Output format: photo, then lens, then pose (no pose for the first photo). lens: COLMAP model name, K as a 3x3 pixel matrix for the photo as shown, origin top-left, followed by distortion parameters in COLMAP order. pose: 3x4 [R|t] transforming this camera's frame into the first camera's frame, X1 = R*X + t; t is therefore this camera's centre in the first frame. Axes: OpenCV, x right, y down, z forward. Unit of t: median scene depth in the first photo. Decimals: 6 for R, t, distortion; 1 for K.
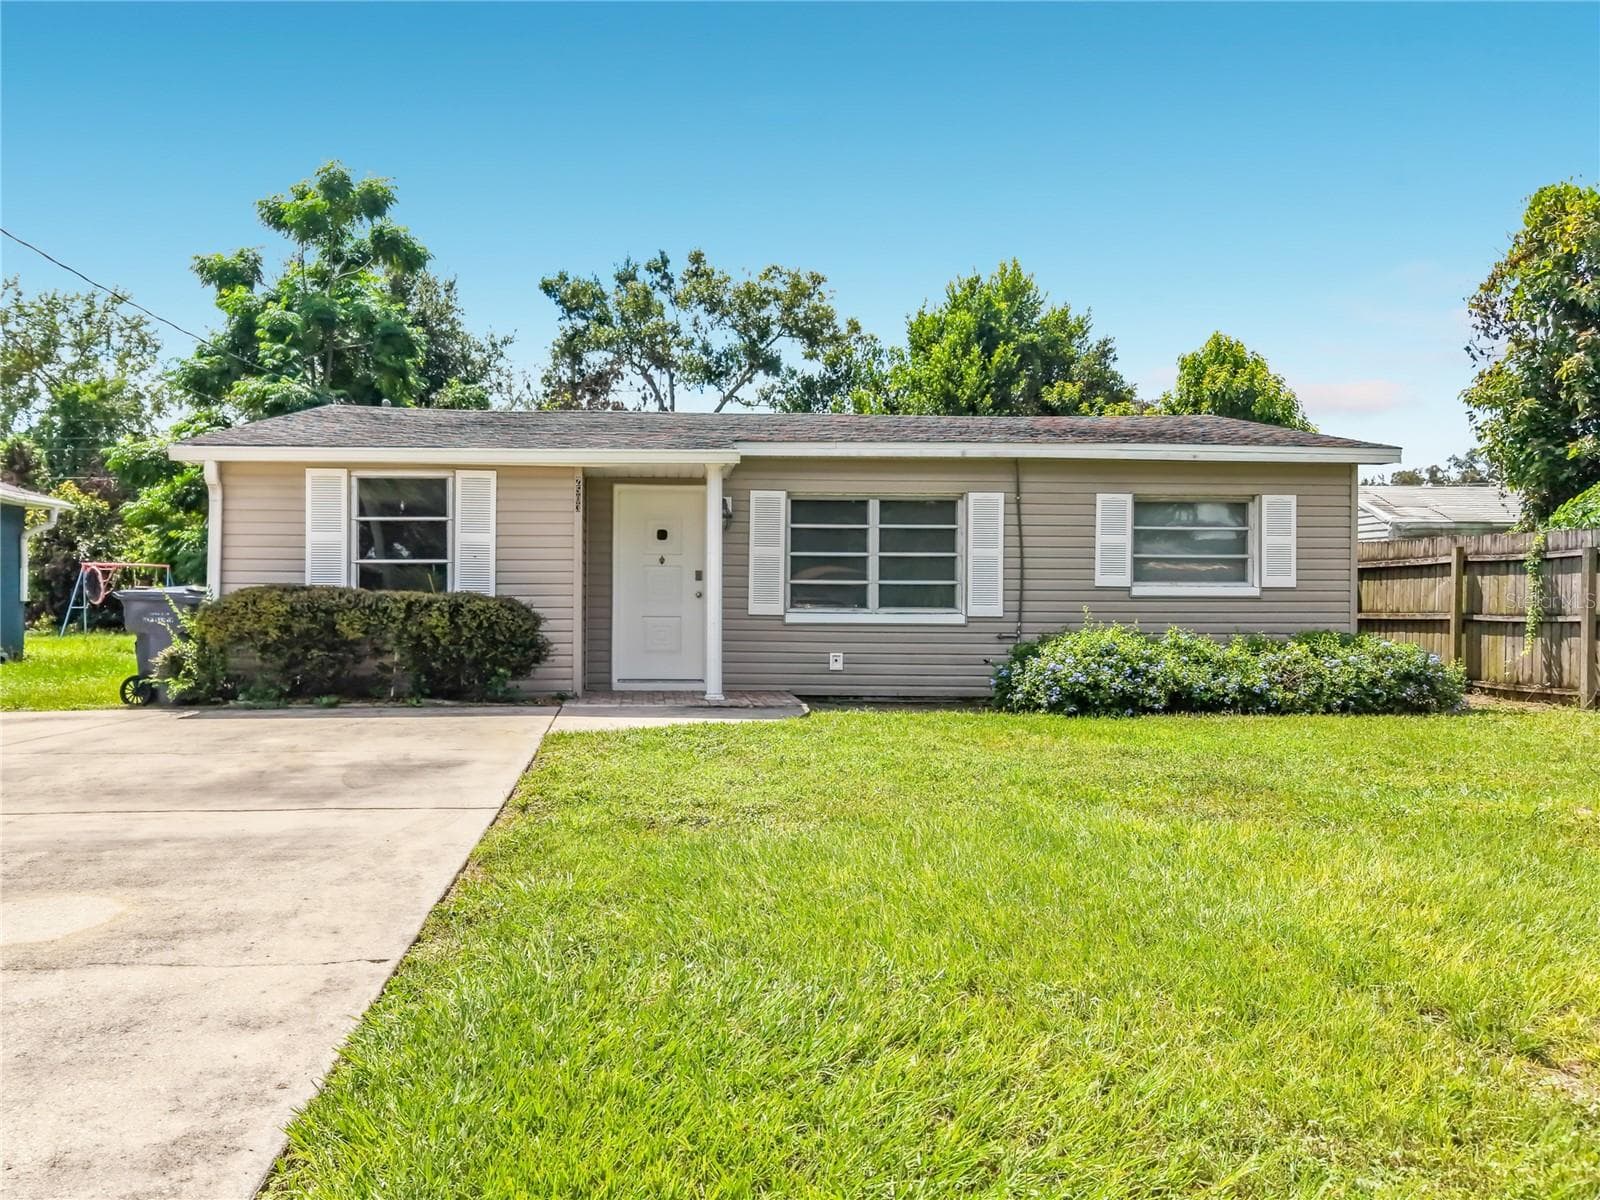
lens RADIAL K [[1399.6, 0, 743.3], [0, 1399.6, 647.3], [0, 0, 1]] dist [0.015333, 0.003612]
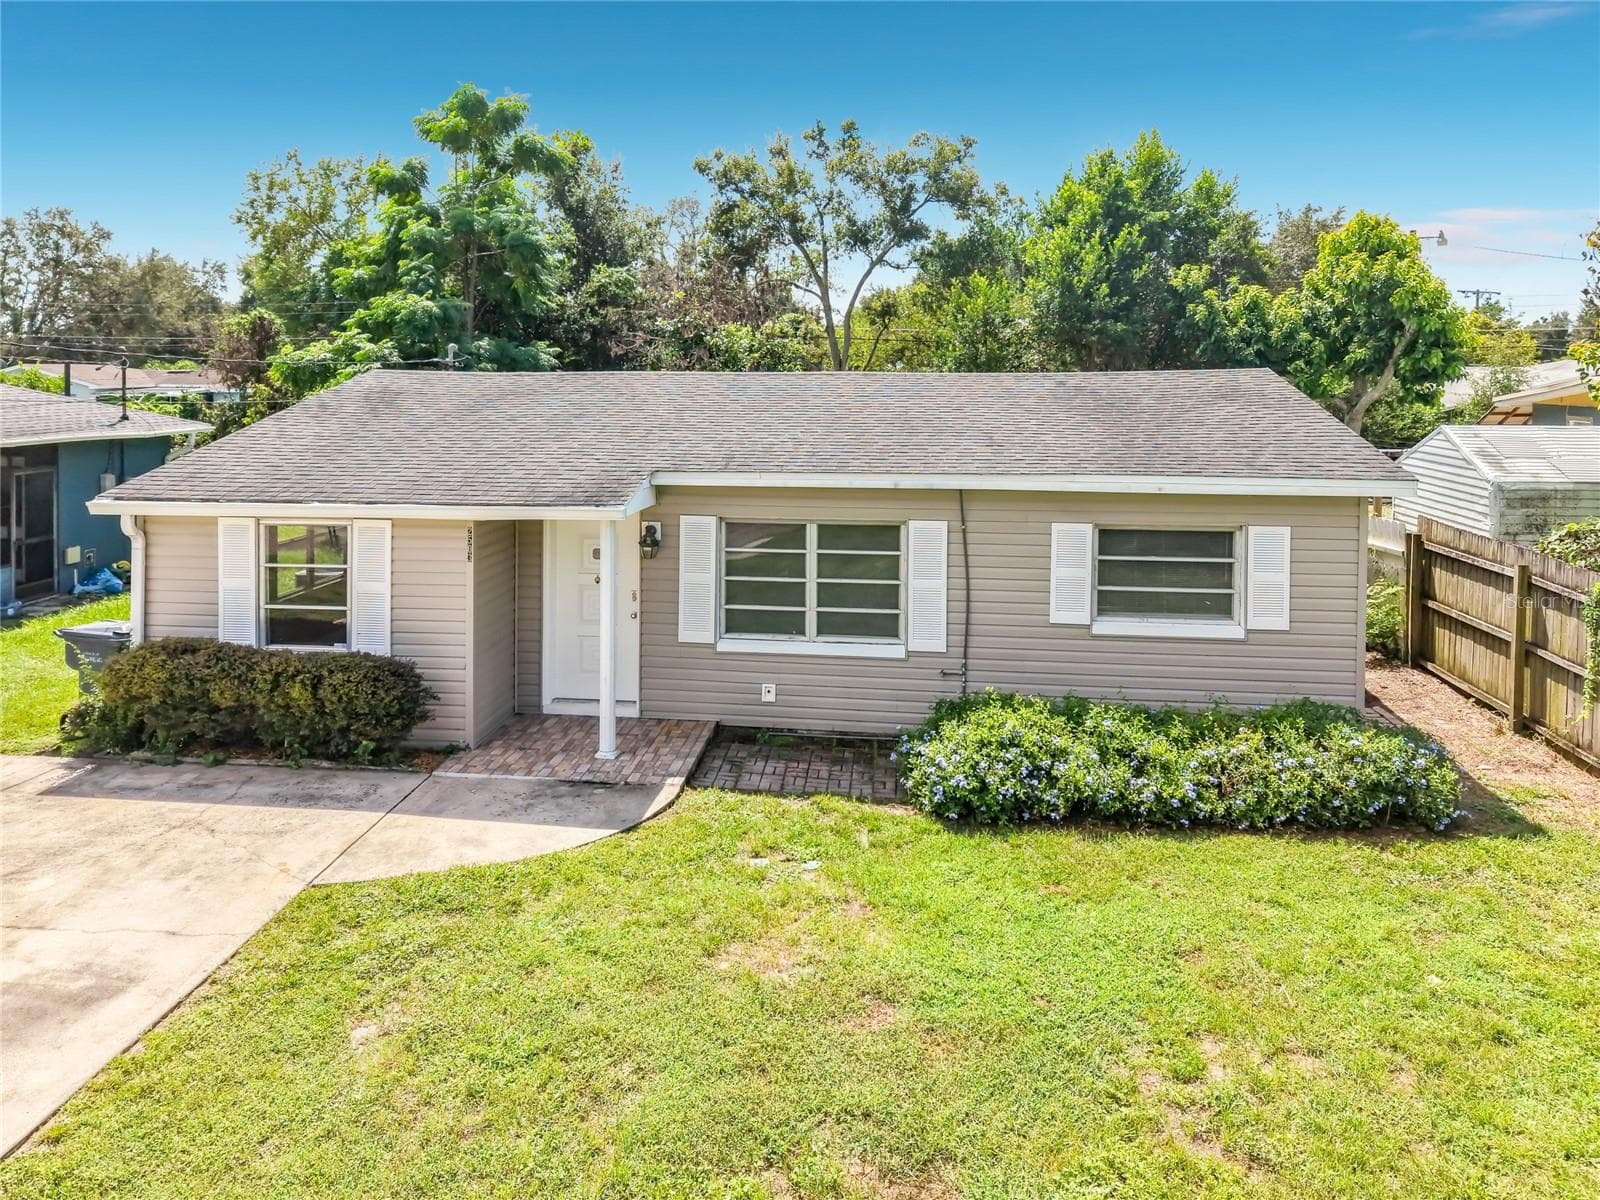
lens RADIAL K [[1273.4, 0, 722.2], [0, 1273.4, 459.6], [0, 0, 1]] dist [0.018972, -0.005083]
pose [[0.976536, 0.012526, -0.214988, 0.219690], [-0.005018, 0.999360, 0.035432, -0.178617], [0.215294, -0.033521, 0.975974, 0.143904]]
